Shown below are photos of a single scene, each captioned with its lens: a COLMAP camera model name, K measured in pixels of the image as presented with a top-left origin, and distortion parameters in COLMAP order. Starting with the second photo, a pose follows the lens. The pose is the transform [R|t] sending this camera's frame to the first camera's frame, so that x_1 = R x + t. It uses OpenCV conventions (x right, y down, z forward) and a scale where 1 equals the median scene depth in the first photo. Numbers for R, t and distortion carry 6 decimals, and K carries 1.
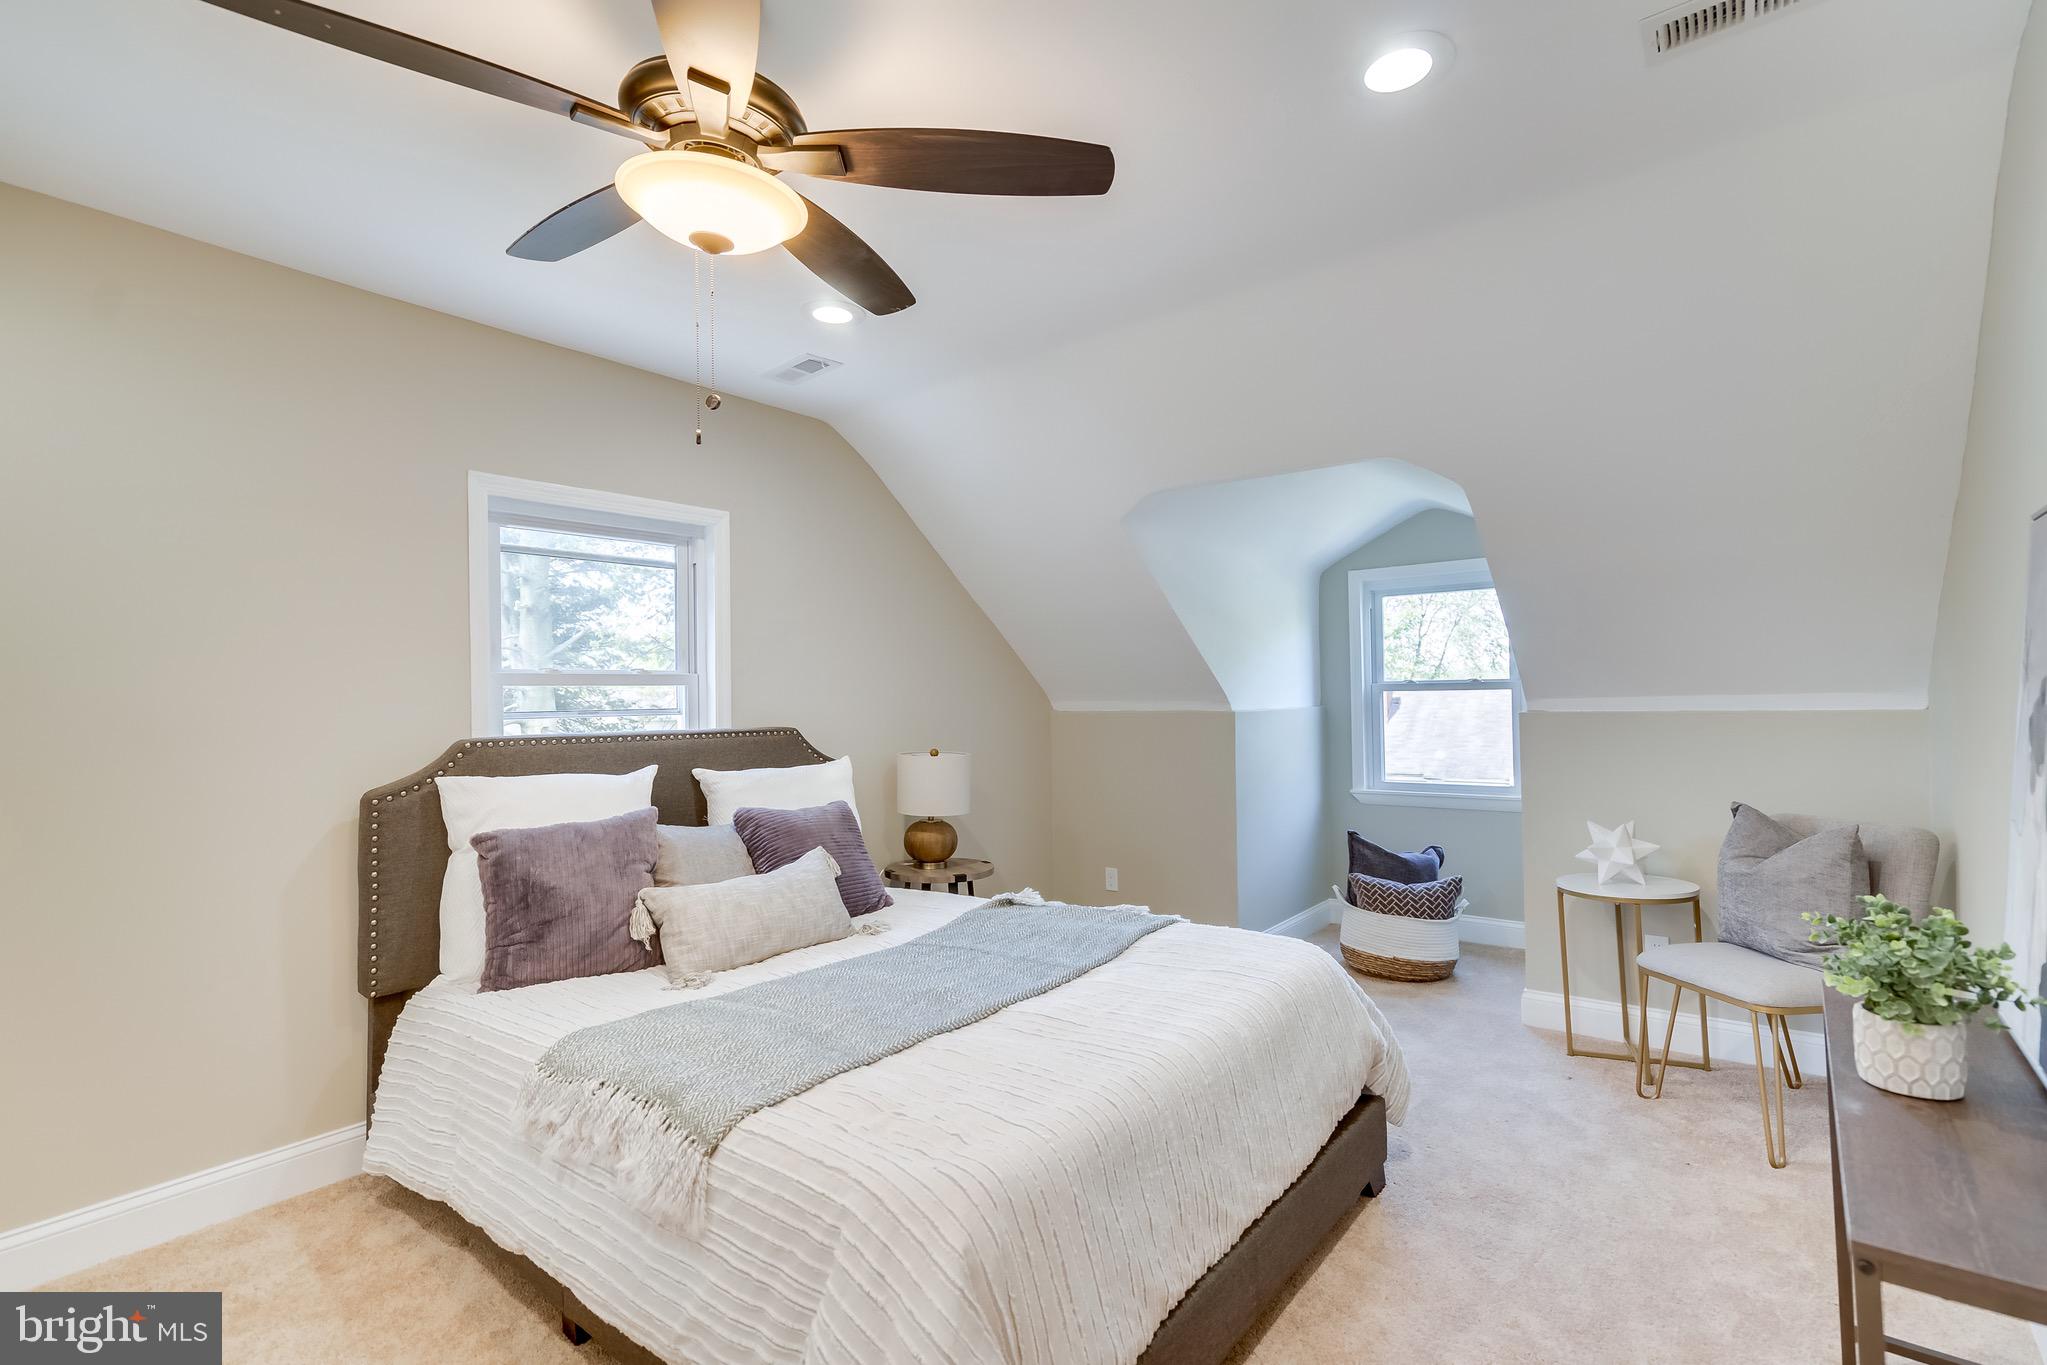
lens RADIAL K [[954.9, 0, 1022.5], [0, 954.9, 677.8], [0, 0, 1]] dist [-0.004311, 0.007160]
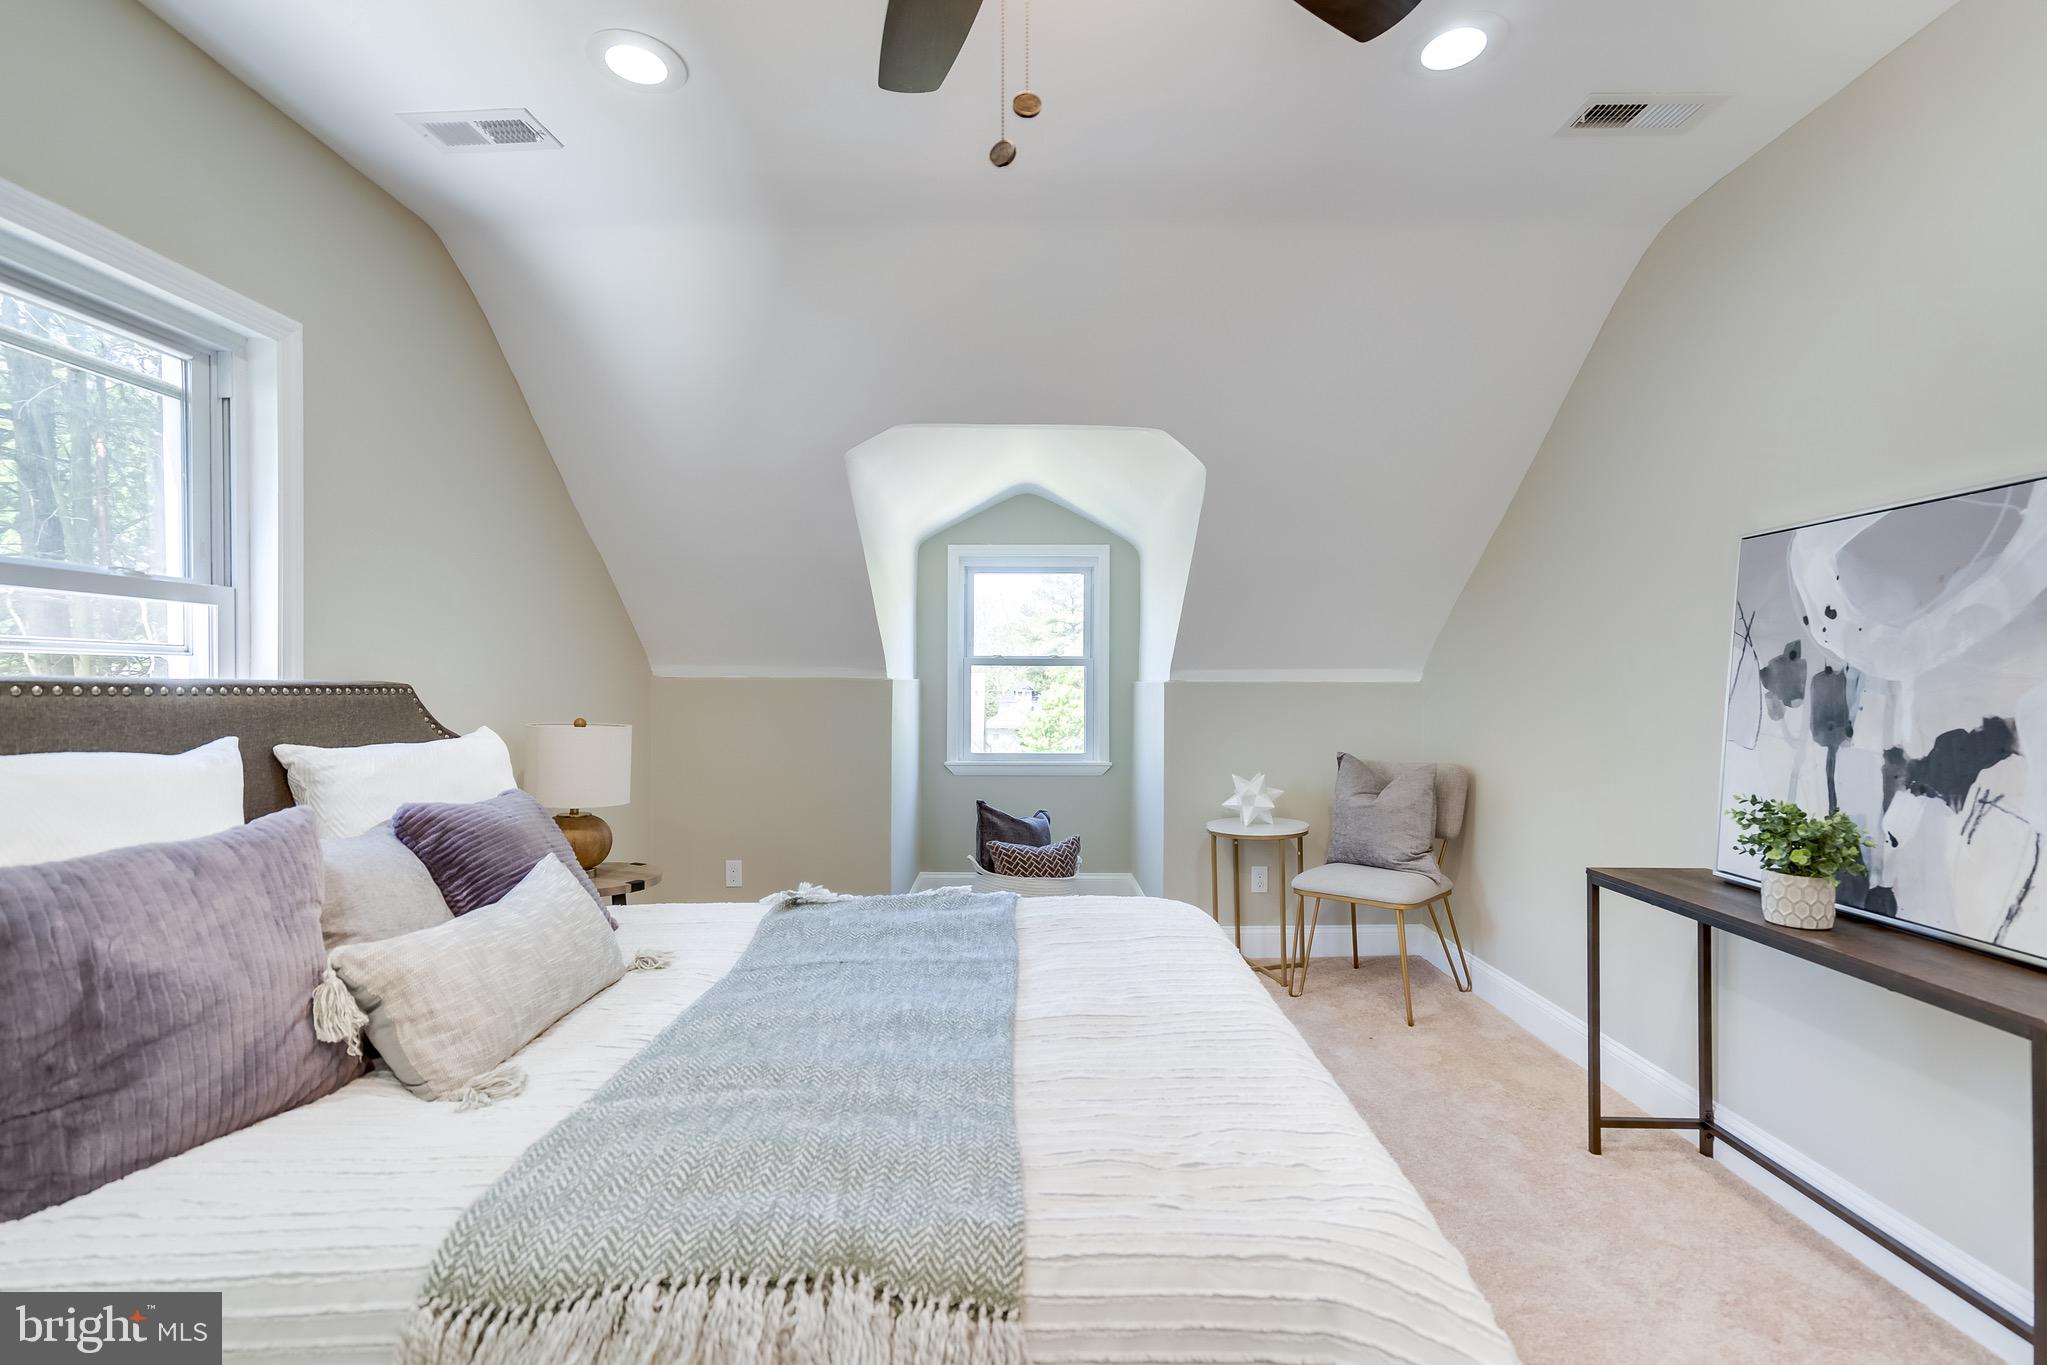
lens RADIAL K [[954.9, 0, 1035.4], [0, 954.9, 687.7], [0, 0, 1]] dist [-0.004311, 0.007160]
pose [[0.782346, 0.015347, 0.622655, -0.353588], [-0.029420, 0.999491, 0.012330, 0.039744], [-0.622149, -0.027965, 0.782400, 0.255333]]
